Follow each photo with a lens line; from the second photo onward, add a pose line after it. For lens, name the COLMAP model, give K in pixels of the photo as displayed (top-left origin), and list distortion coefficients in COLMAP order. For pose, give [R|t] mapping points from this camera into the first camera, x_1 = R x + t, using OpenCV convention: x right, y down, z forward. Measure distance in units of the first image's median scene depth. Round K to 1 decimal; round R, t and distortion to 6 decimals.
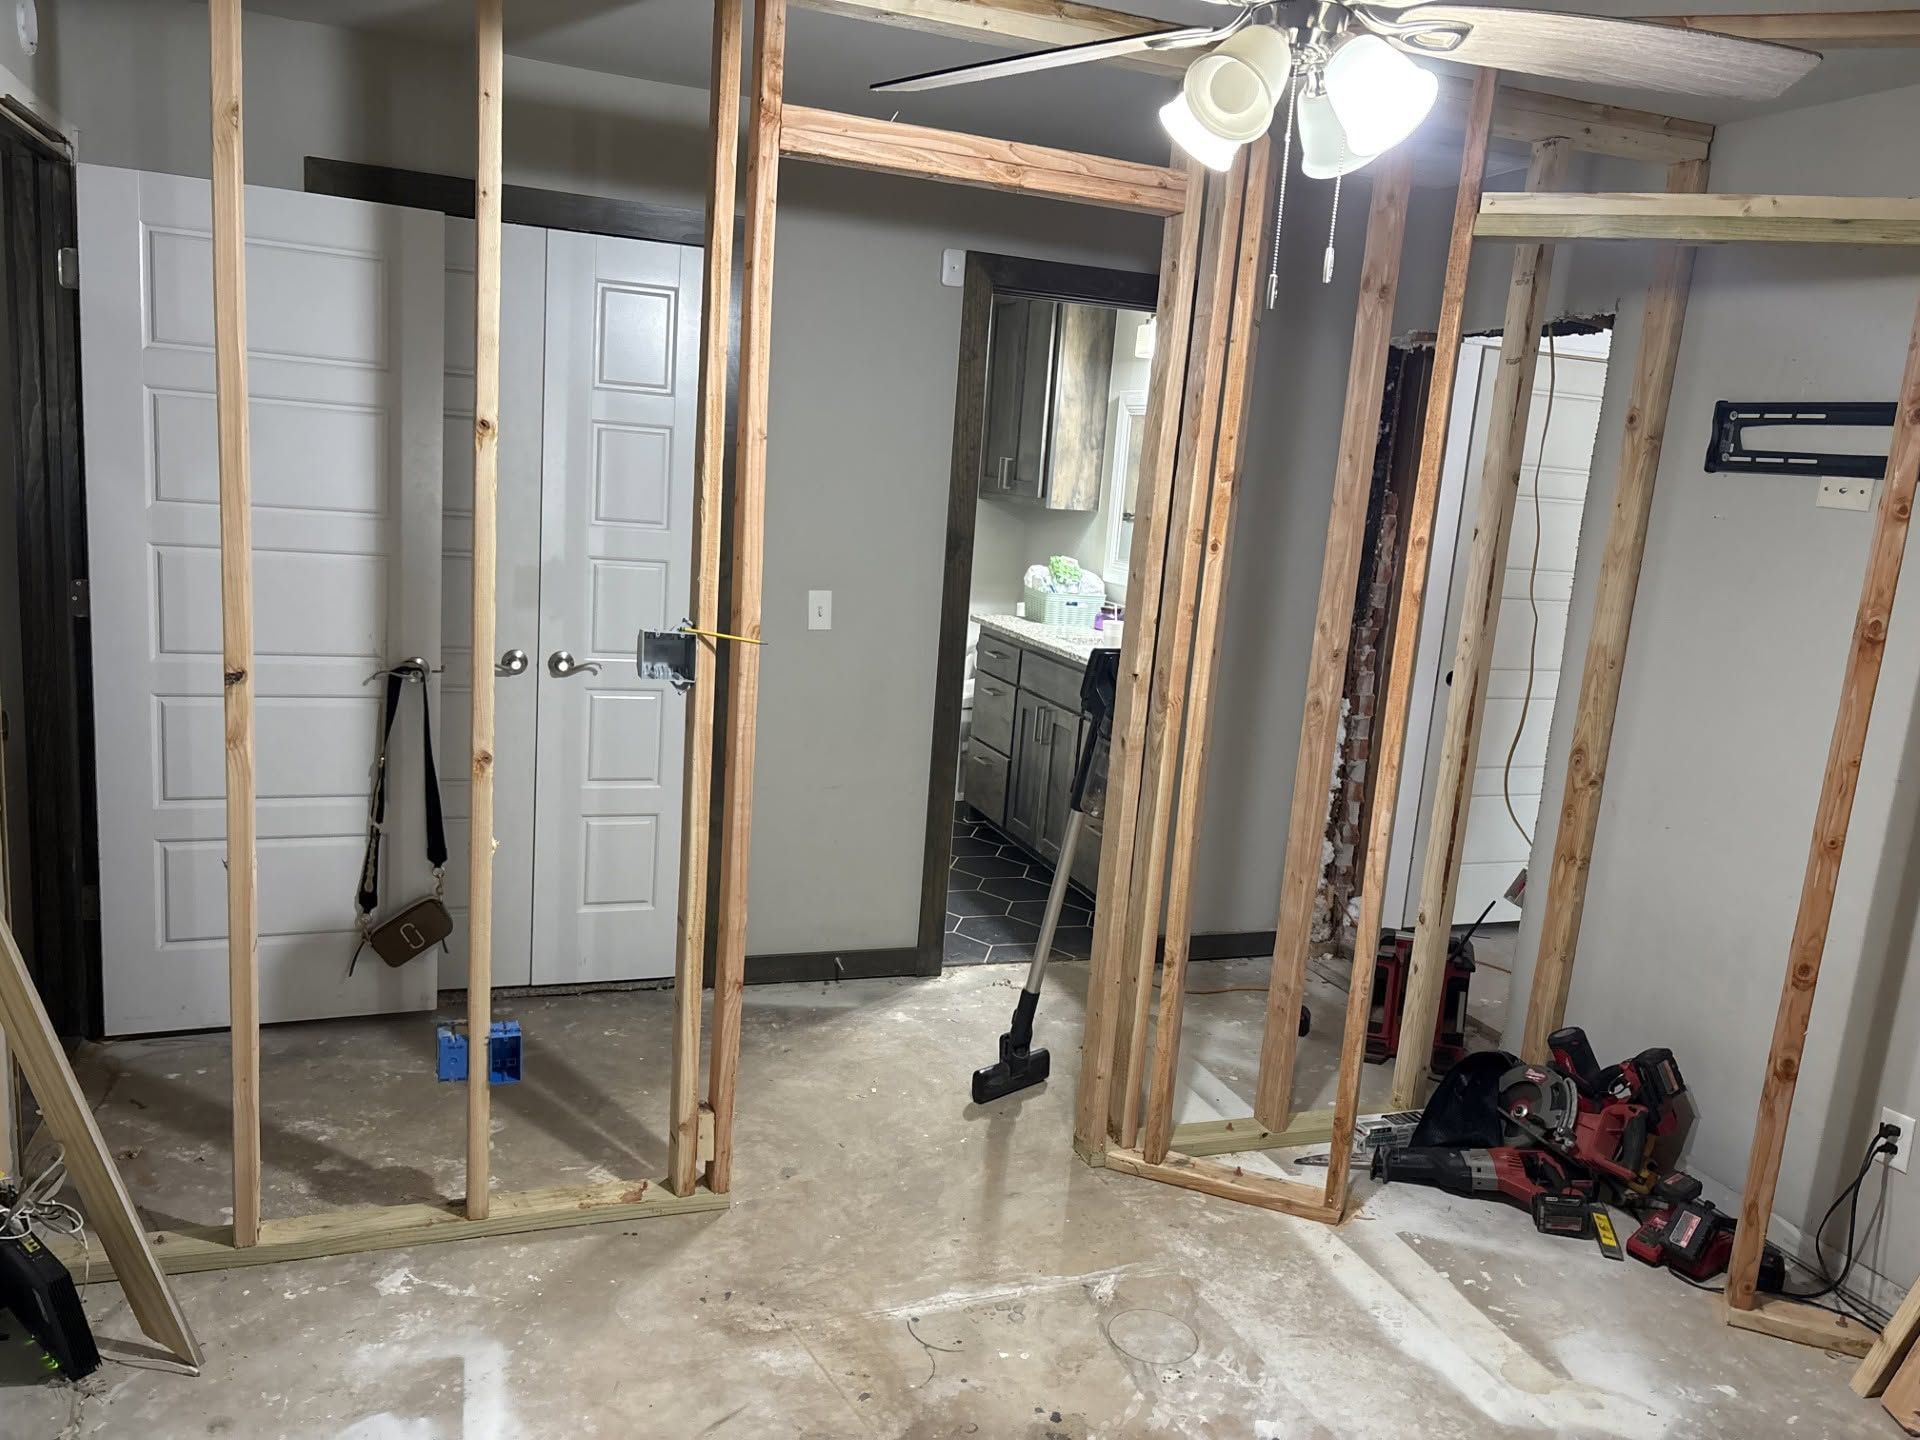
lens RADIAL K [[1439.6, 0, 963.6], [0, 1439.6, 727.5], [0, 0, 1]] dist [0.000181, -0.000219]
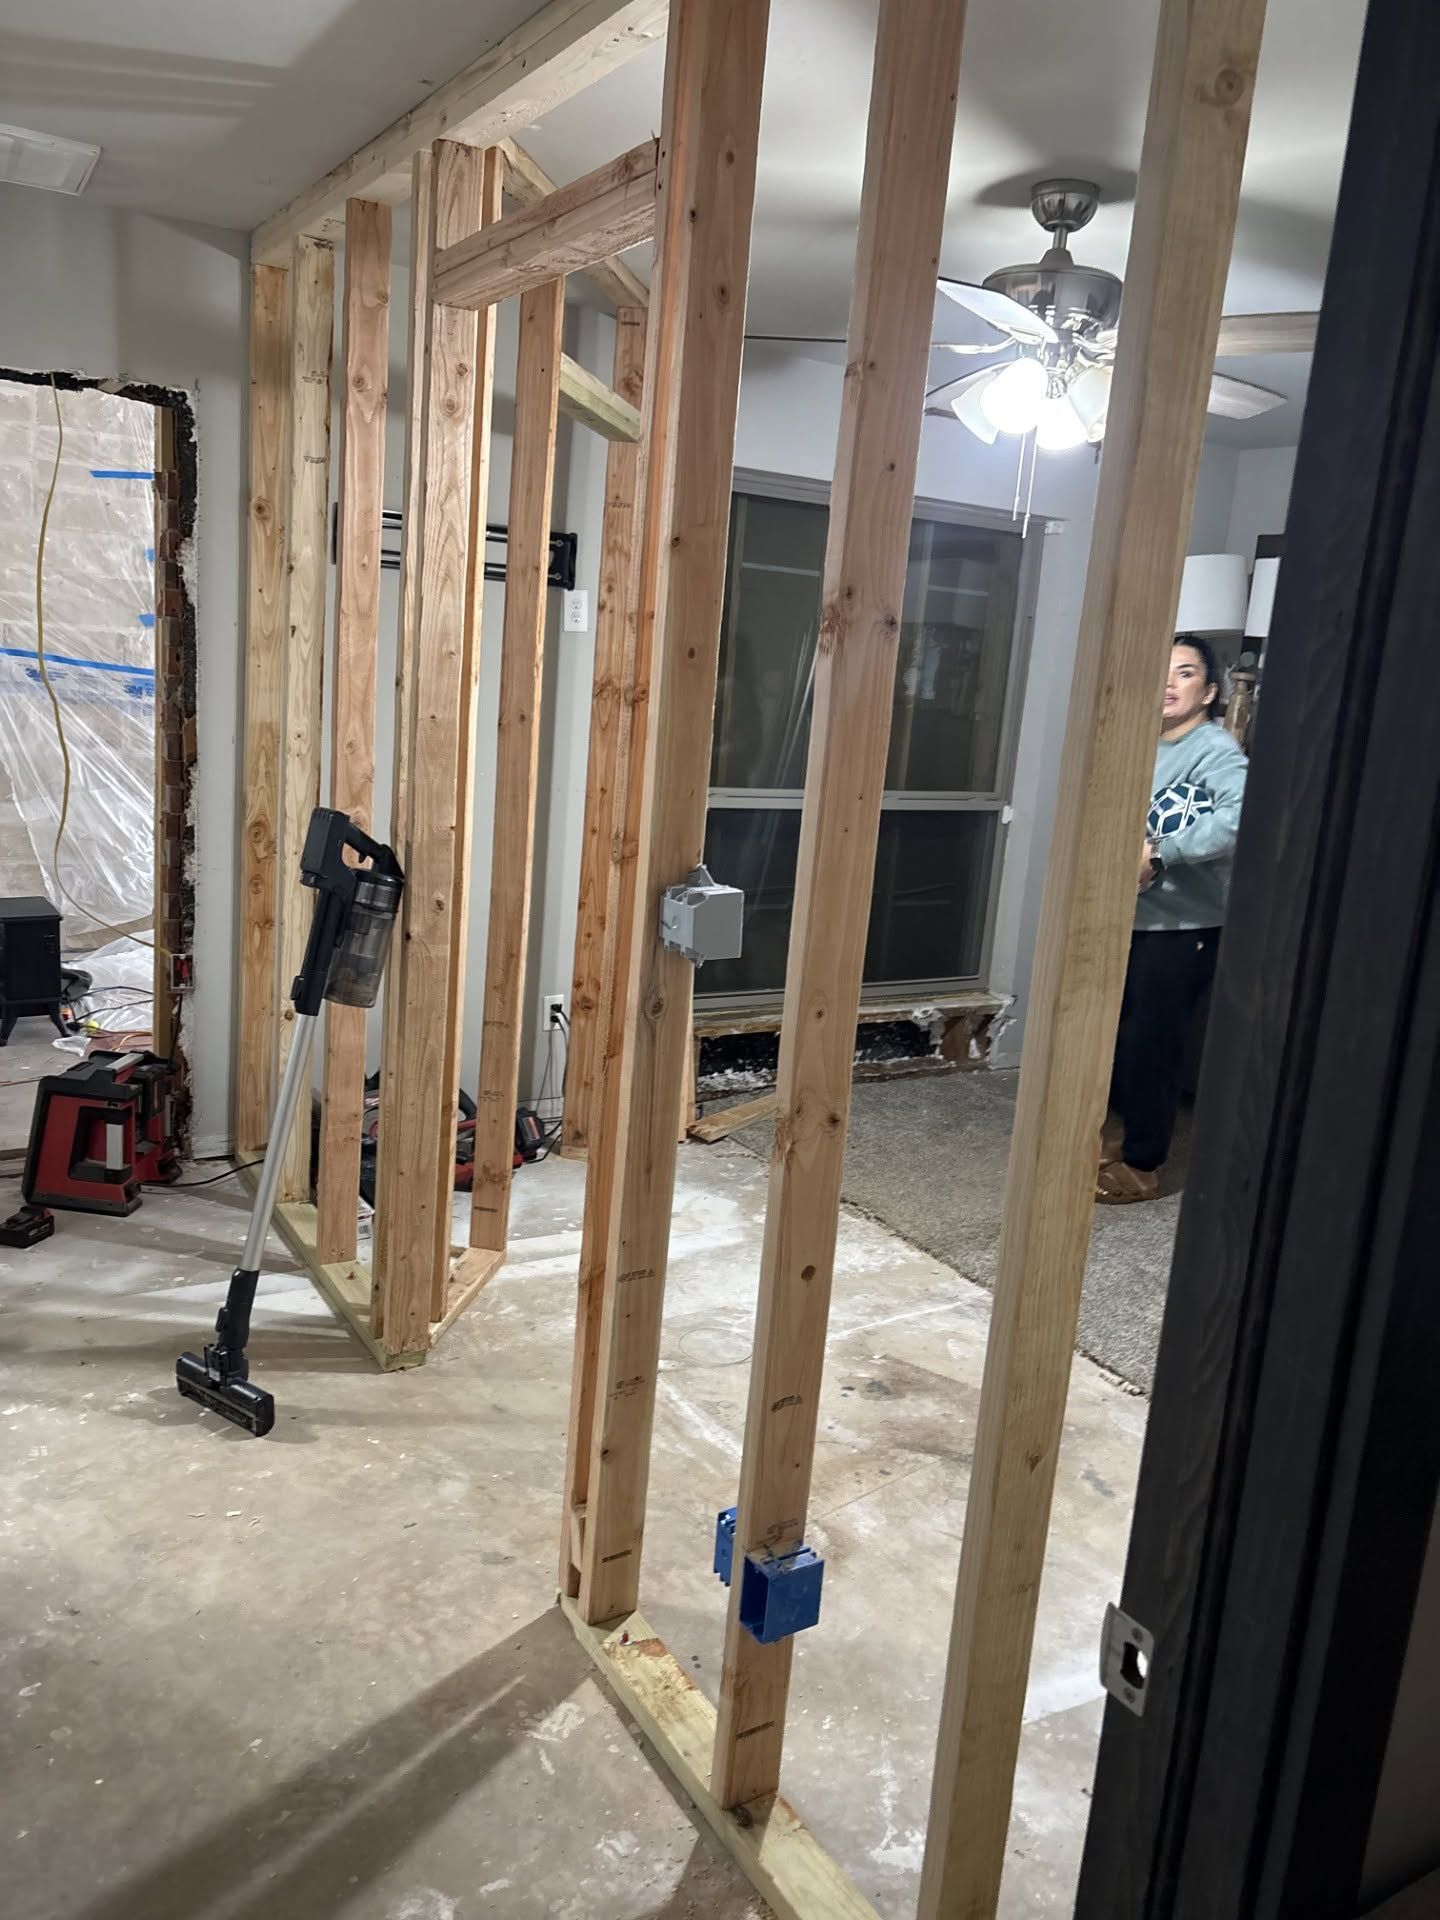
lens RADIAL K [[1439.6, 0, 723.7], [0, 1439.6, 951.8], [0, 0, 1]] dist [0.000181, -0.000219]
pose [[-0.169623, -0.295751, 0.940085, -0.715586], [0.088456, 0.945488, 0.313412, -0.213180], [-0.981531, 0.136319, -0.134216, 0.872004]]
